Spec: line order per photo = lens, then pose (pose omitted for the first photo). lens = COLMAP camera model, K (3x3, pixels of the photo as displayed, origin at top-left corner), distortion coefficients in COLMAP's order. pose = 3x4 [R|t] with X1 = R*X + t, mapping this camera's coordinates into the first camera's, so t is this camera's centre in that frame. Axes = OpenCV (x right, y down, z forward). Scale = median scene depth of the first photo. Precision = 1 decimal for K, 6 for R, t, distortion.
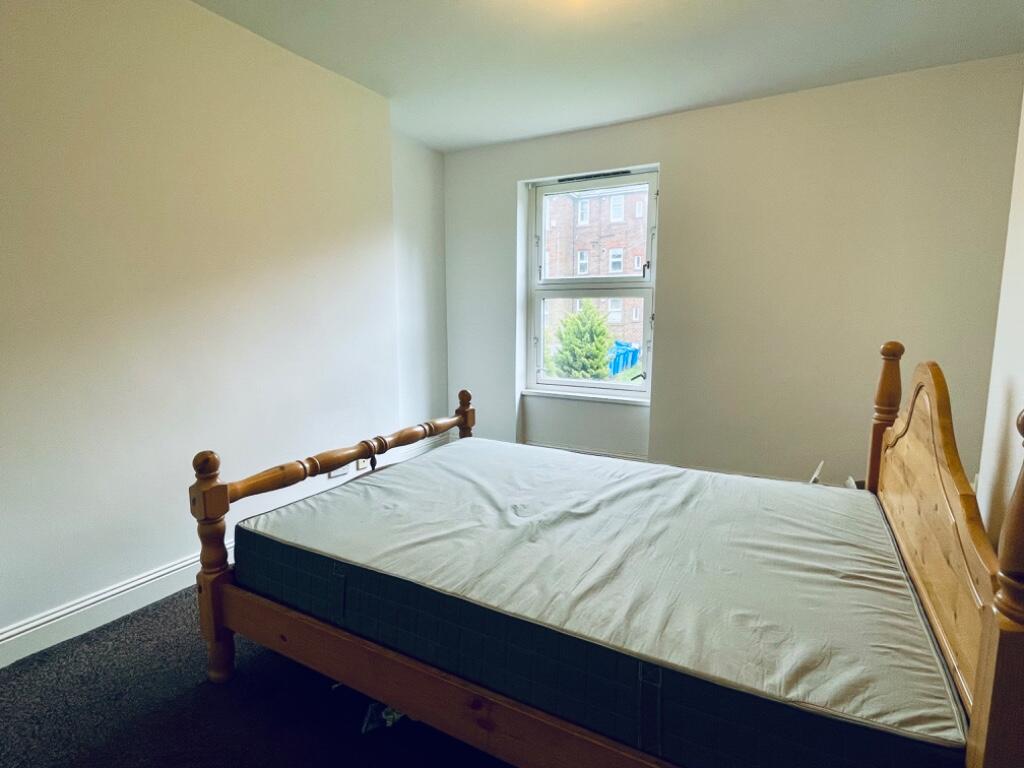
lens RADIAL K [[523.5, 0, 512.8], [0, 523.5, 384.9], [0, 0, 1]] dist [-0.002081, -0.001328]
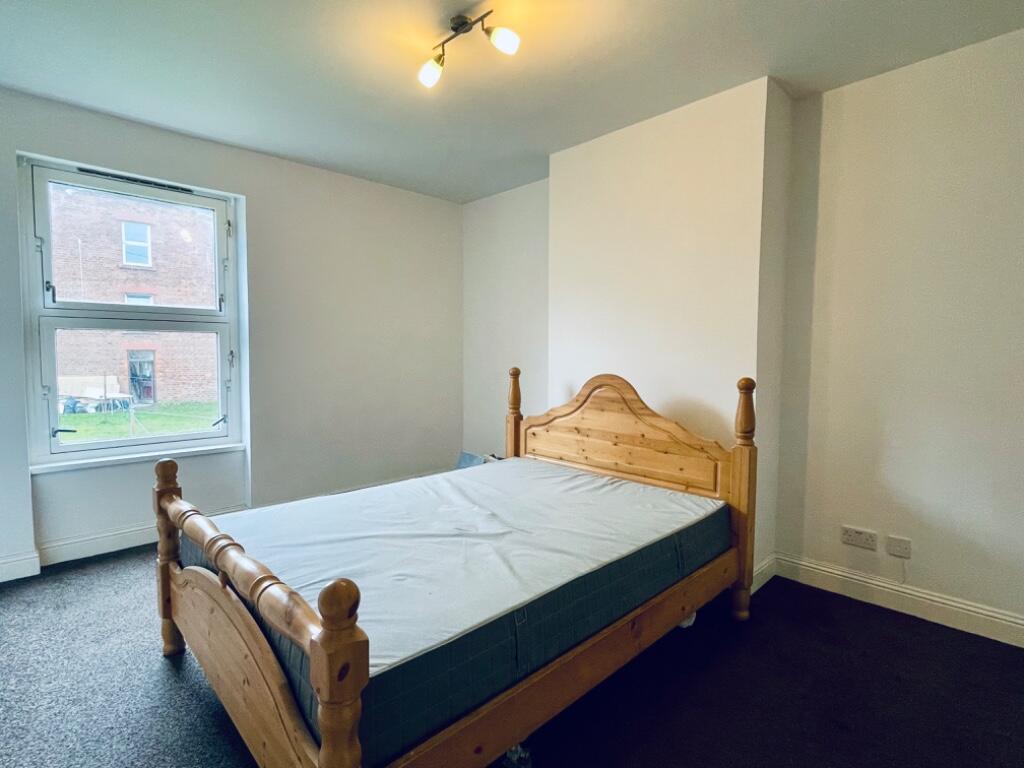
lens RADIAL K [[523.5, 0, 512.5], [0, 523.5, 382.0], [0, 0, 1]] dist [-0.002081, -0.001328]
pose [[0.278992, -0.057058, 0.958597, -0.855285], [0.128098, 0.991523, 0.021736, -0.067373], [-0.951711, 0.116730, 0.283936, 0.478694]]
